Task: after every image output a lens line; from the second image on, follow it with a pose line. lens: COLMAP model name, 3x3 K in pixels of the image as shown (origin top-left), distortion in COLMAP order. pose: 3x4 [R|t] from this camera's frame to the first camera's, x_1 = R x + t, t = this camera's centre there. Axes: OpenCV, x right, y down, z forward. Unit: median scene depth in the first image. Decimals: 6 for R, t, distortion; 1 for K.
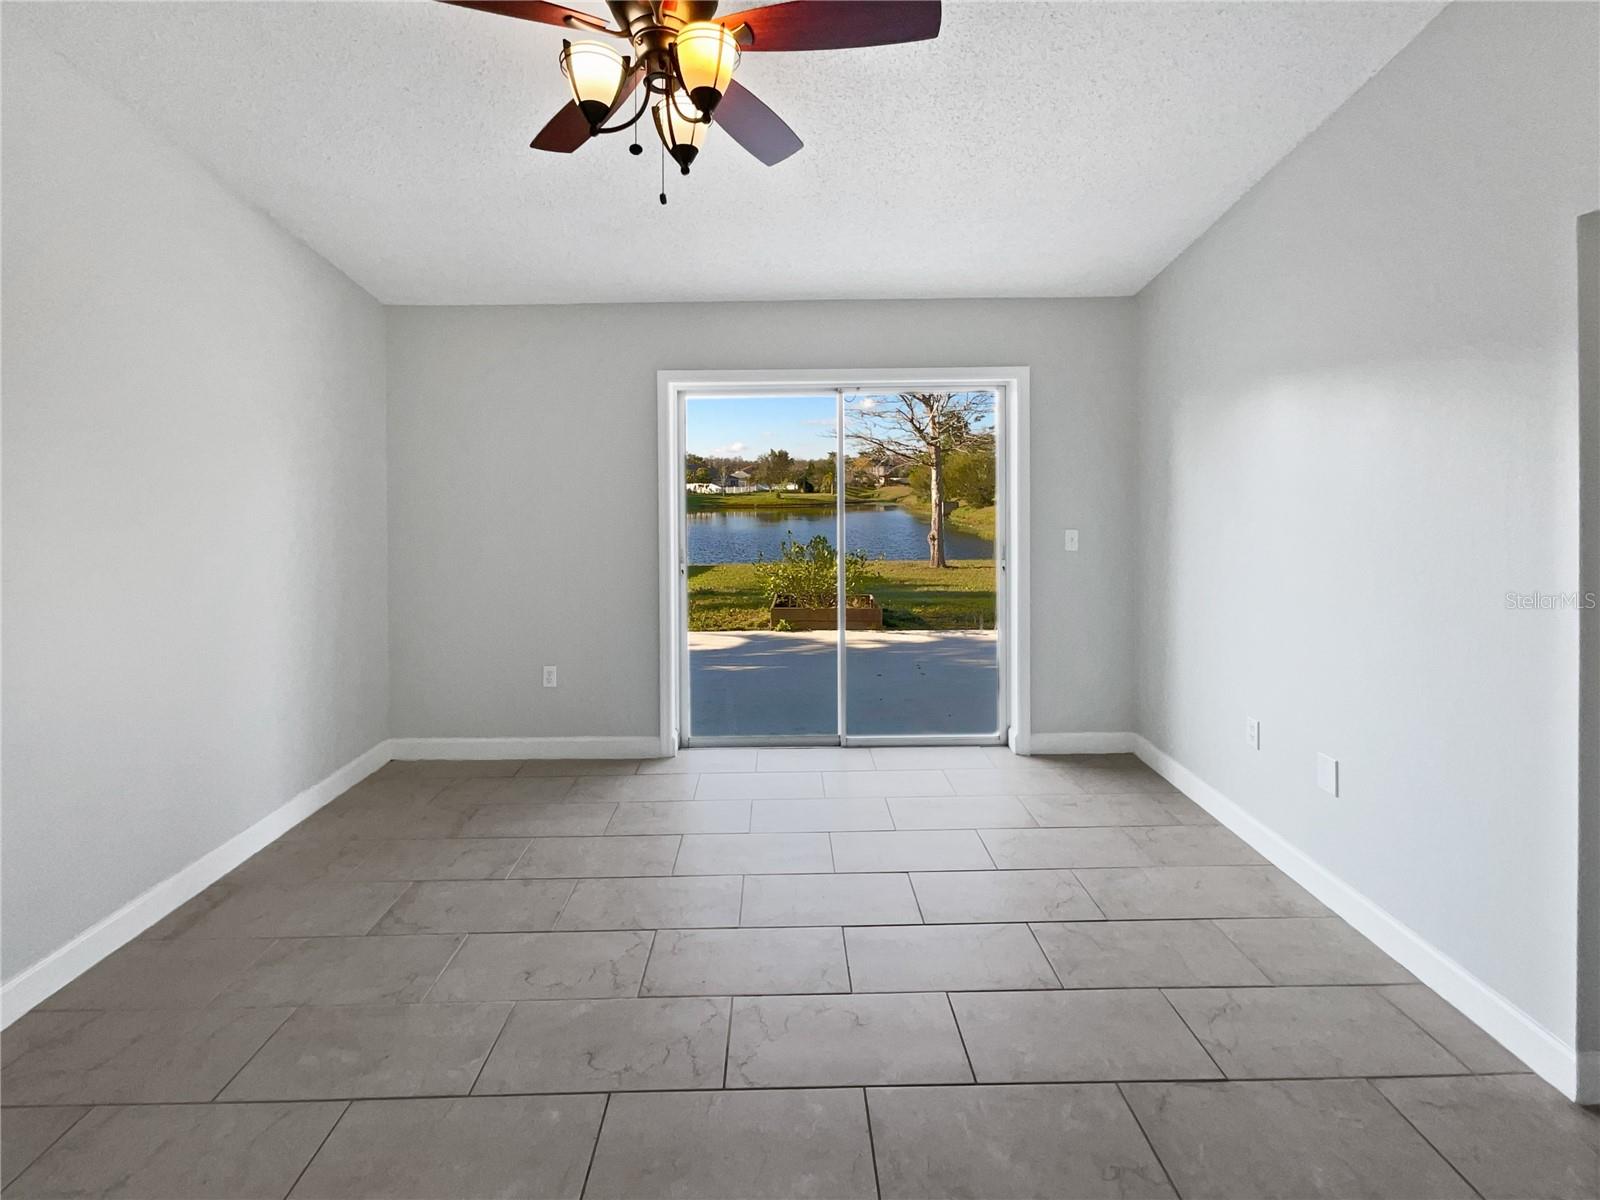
lens RADIAL K [[693.1, 0, 792.0], [0, 693.1, 484.4], [0, 0, 1]] dist [-0.000843, 0.000202]
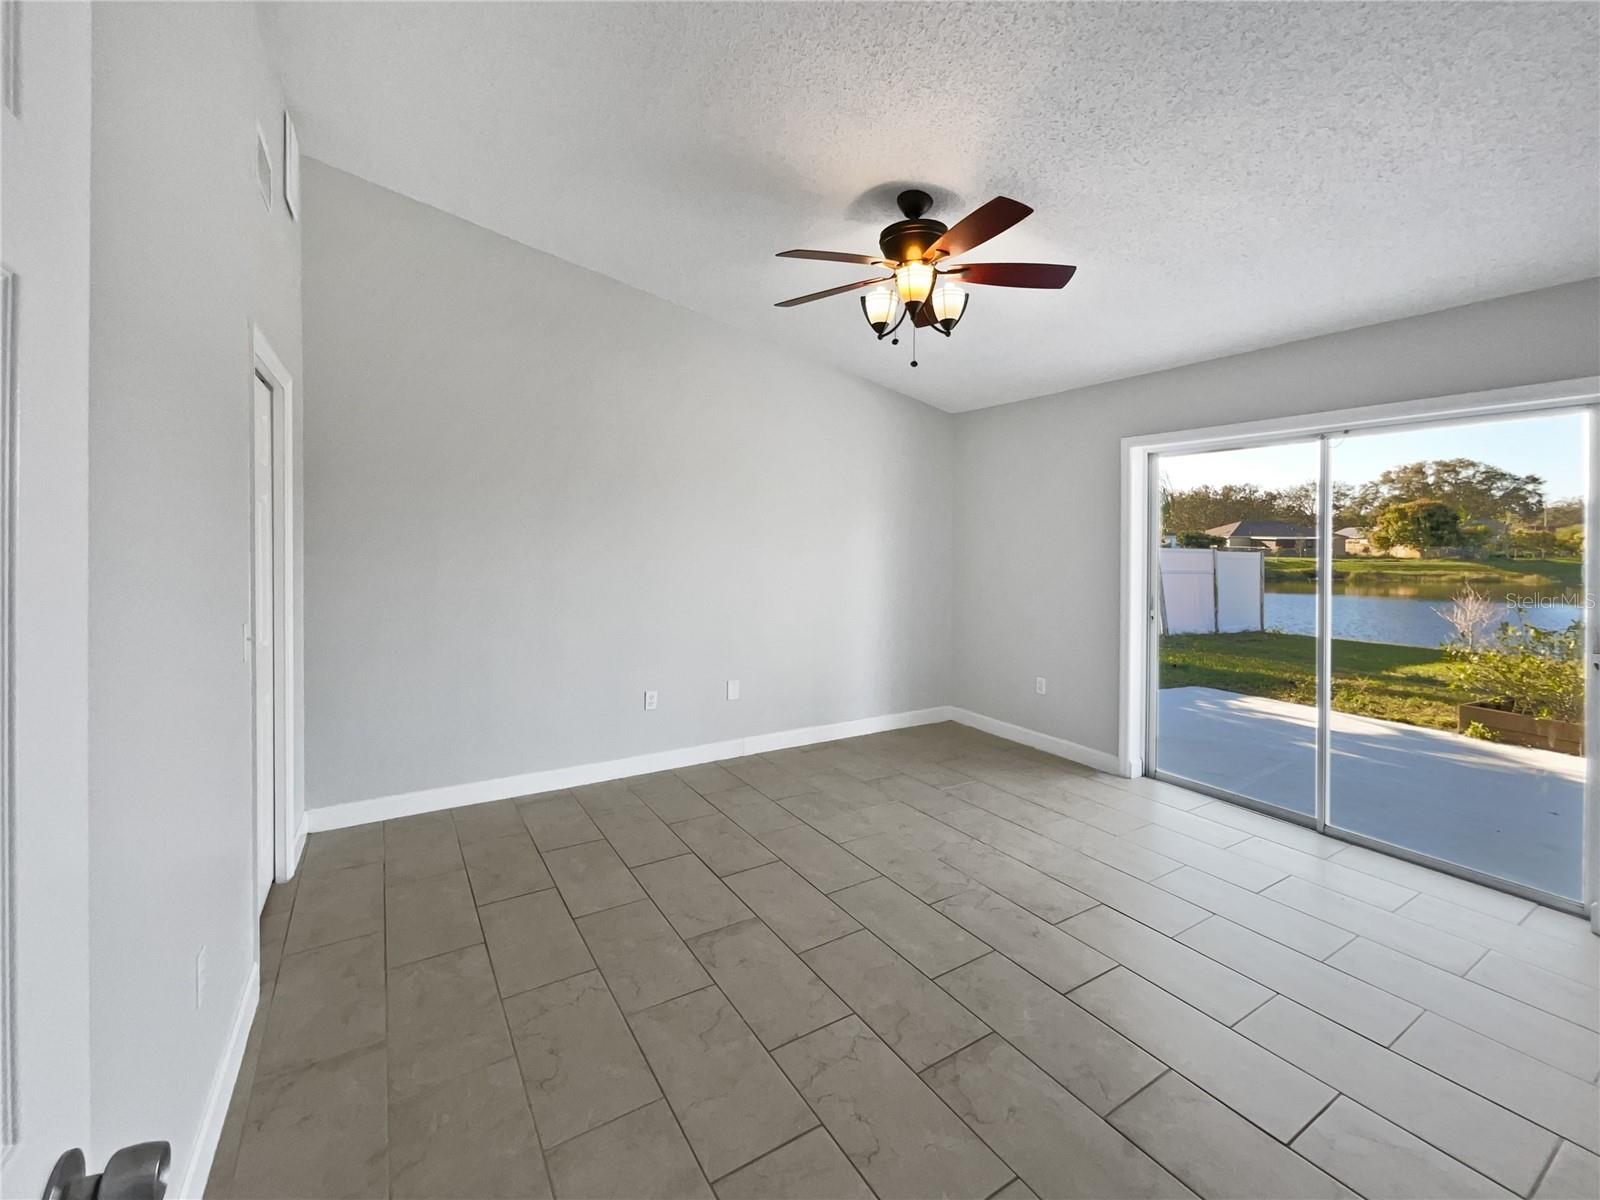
lens RADIAL K [[673.1, 0, 790.5], [0, 673.1, 544.3], [0, 0, 1]] dist [-0.001762, -0.000078]
pose [[0.512119, 0.021211, -0.858652, 0.600610], [-0.016169, 0.999756, 0.015053, 0.003705], [0.858762, 0.006175, 0.512337, -0.052269]]
